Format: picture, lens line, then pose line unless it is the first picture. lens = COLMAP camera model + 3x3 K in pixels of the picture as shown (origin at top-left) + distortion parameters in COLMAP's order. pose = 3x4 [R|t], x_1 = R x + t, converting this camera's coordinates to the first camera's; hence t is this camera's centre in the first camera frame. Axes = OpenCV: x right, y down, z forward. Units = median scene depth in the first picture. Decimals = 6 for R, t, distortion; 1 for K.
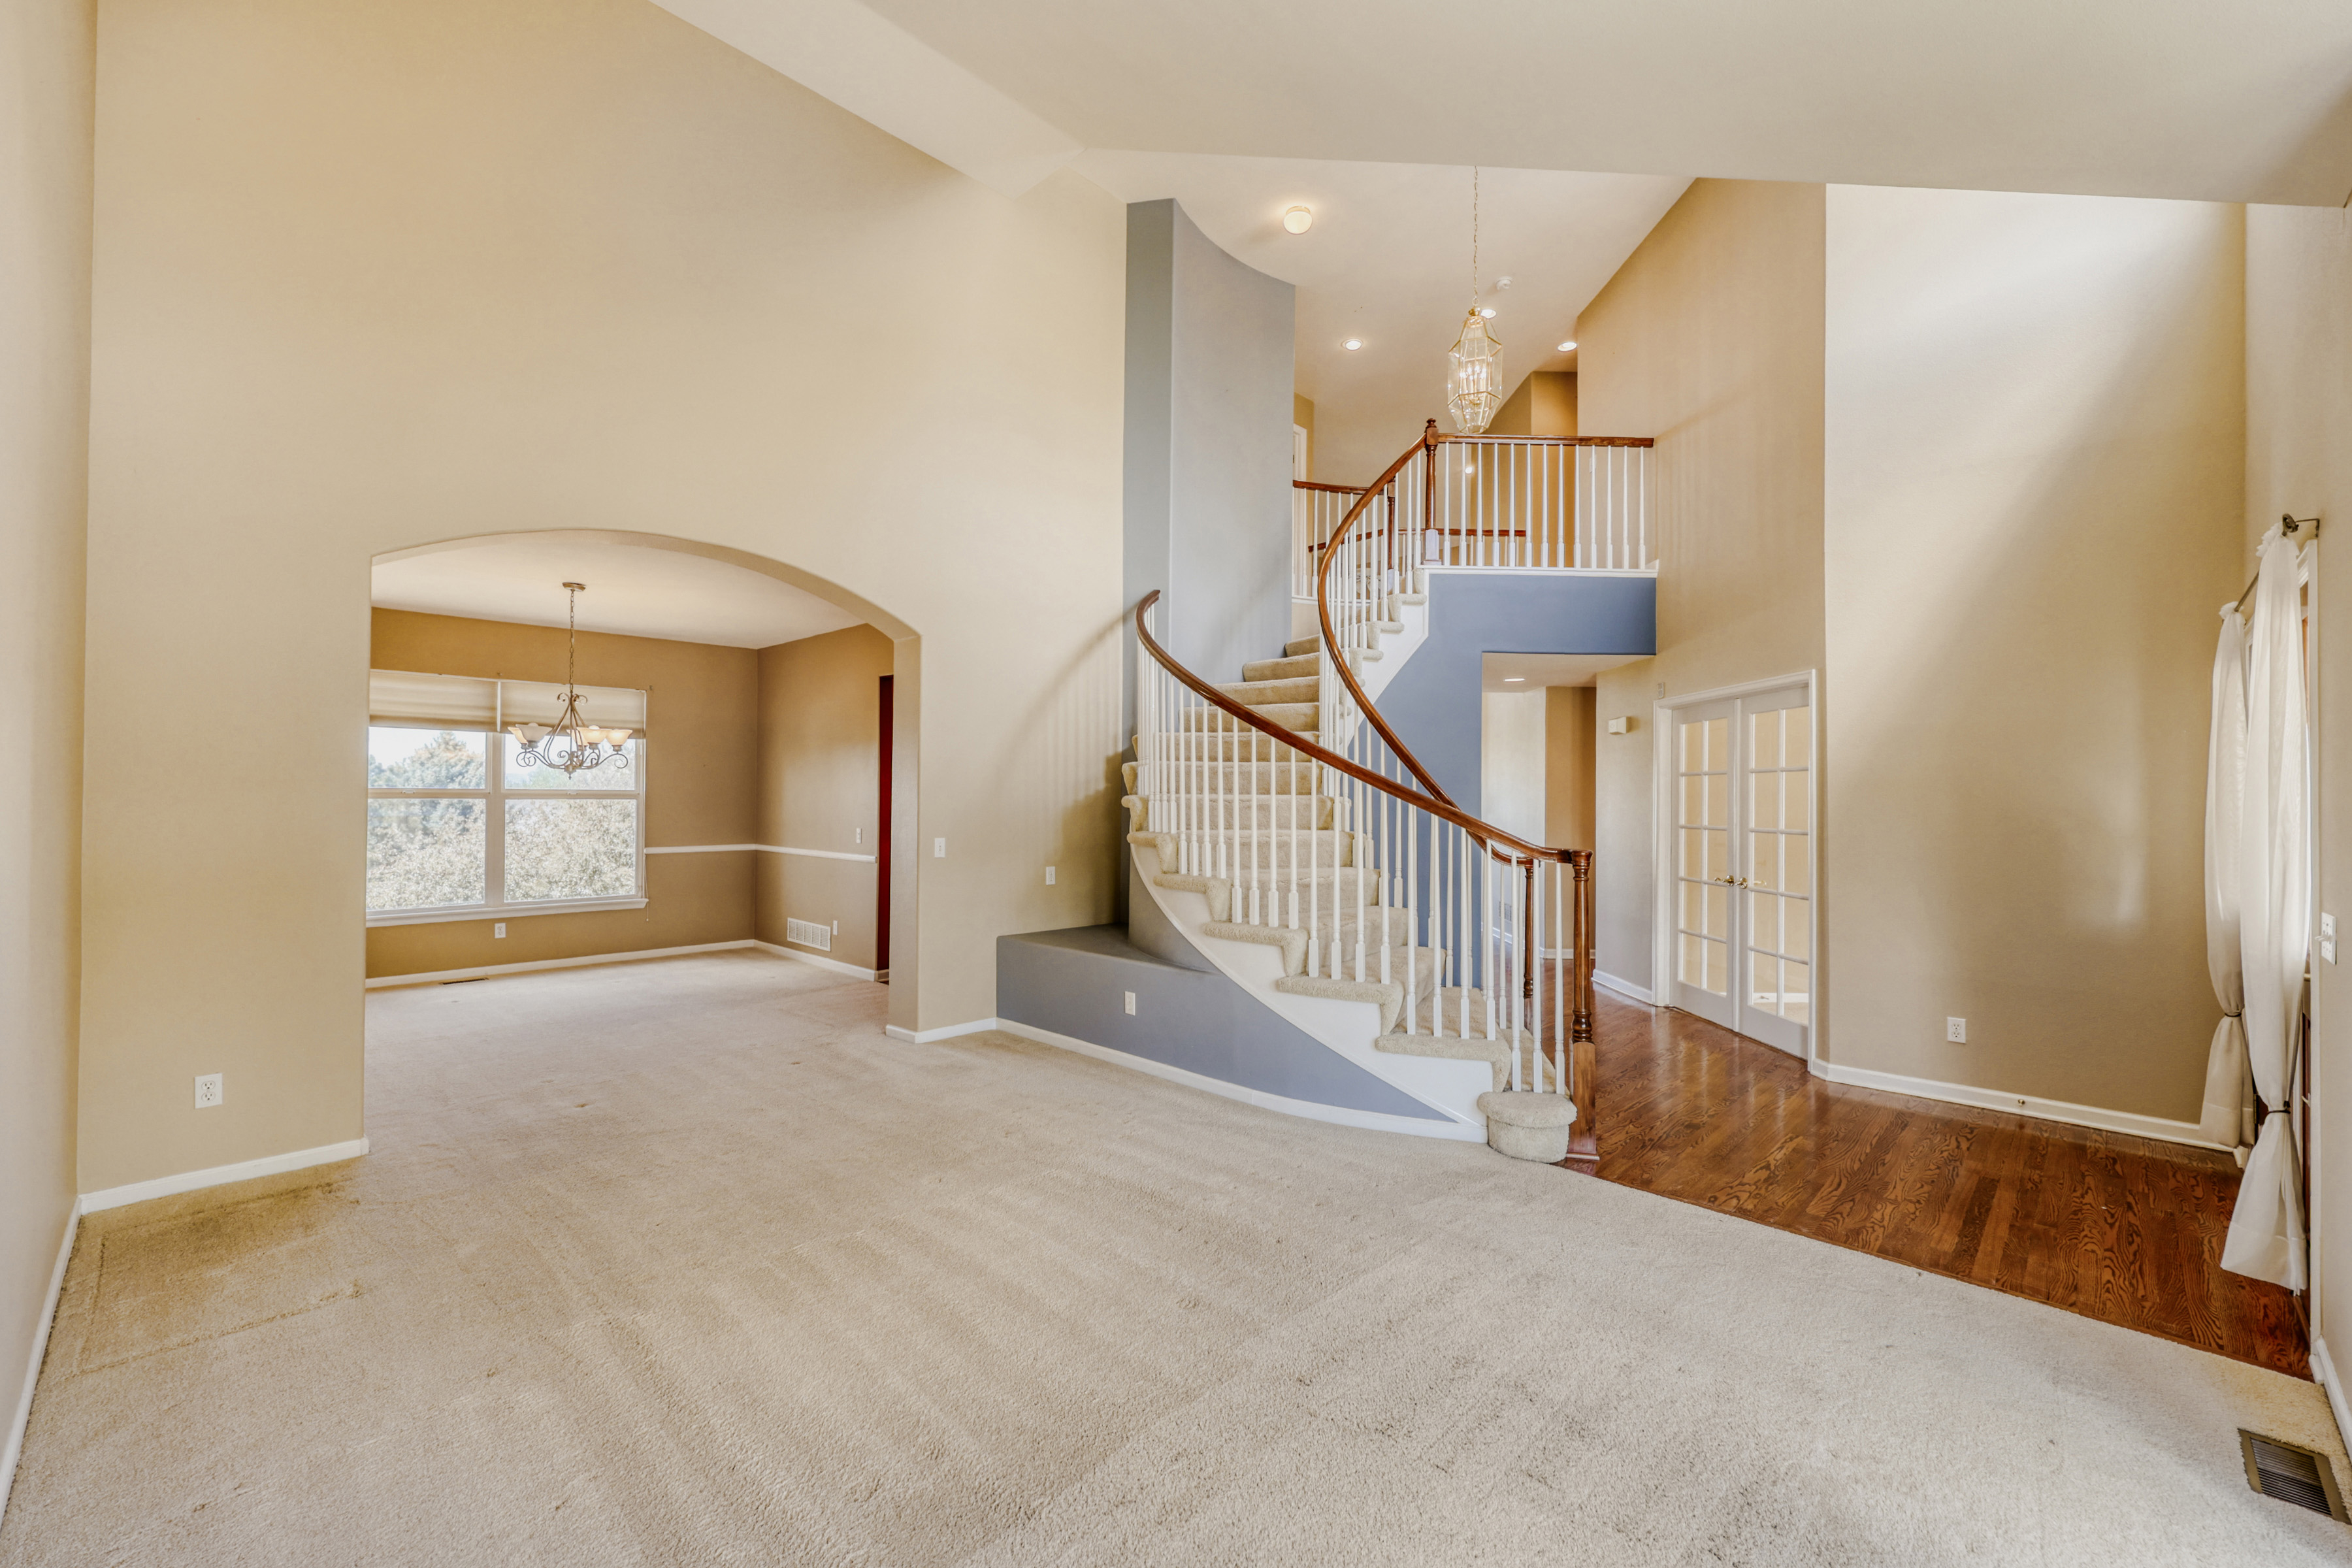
lens RADIAL K [[975.9, 0, 1223.4], [0, 975.9, 789.3], [0, 0, 1]] dist [-0.000140, -0.000063]
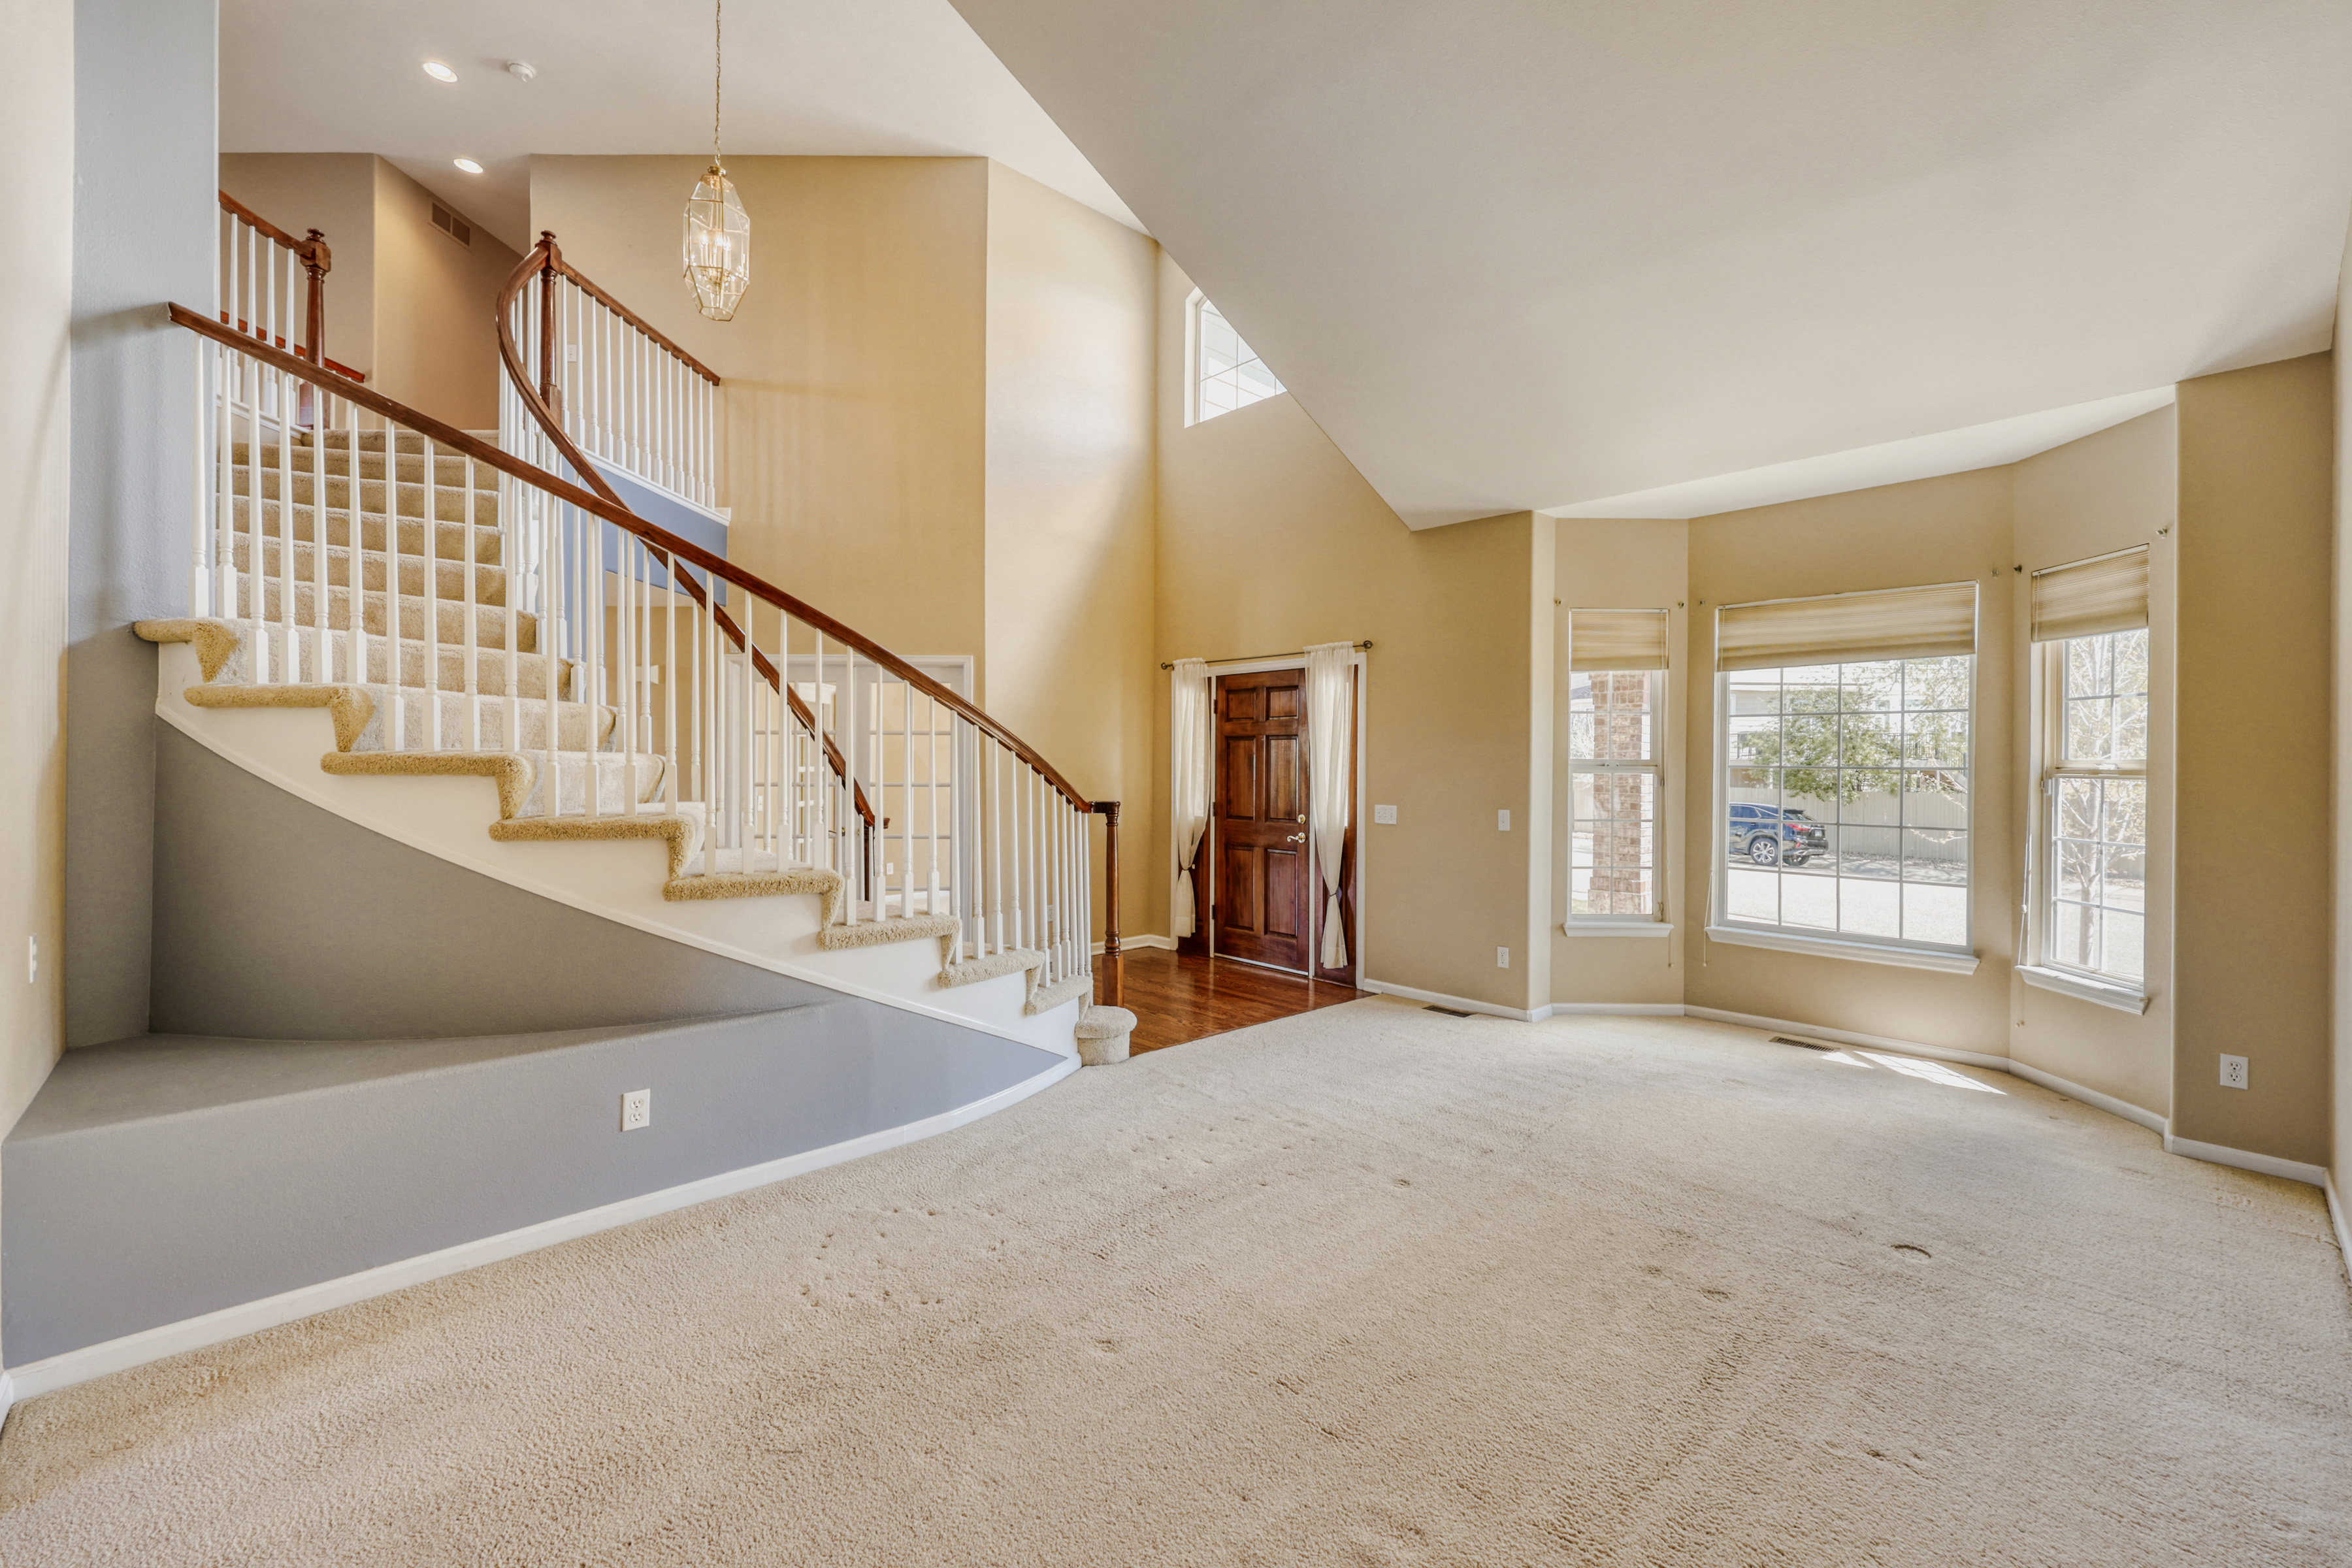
lens RADIAL K [[975.9, 0, 1223.4], [0, 975.9, 789.3], [0, 0, 1]] dist [-0.000140, -0.000063]
pose [[0.045730, -0.025853, 0.998619, -0.729719], [0.004409, 0.999661, 0.025678, 0.021032], [-0.998944, 0.003229, 0.045828, 0.712891]]
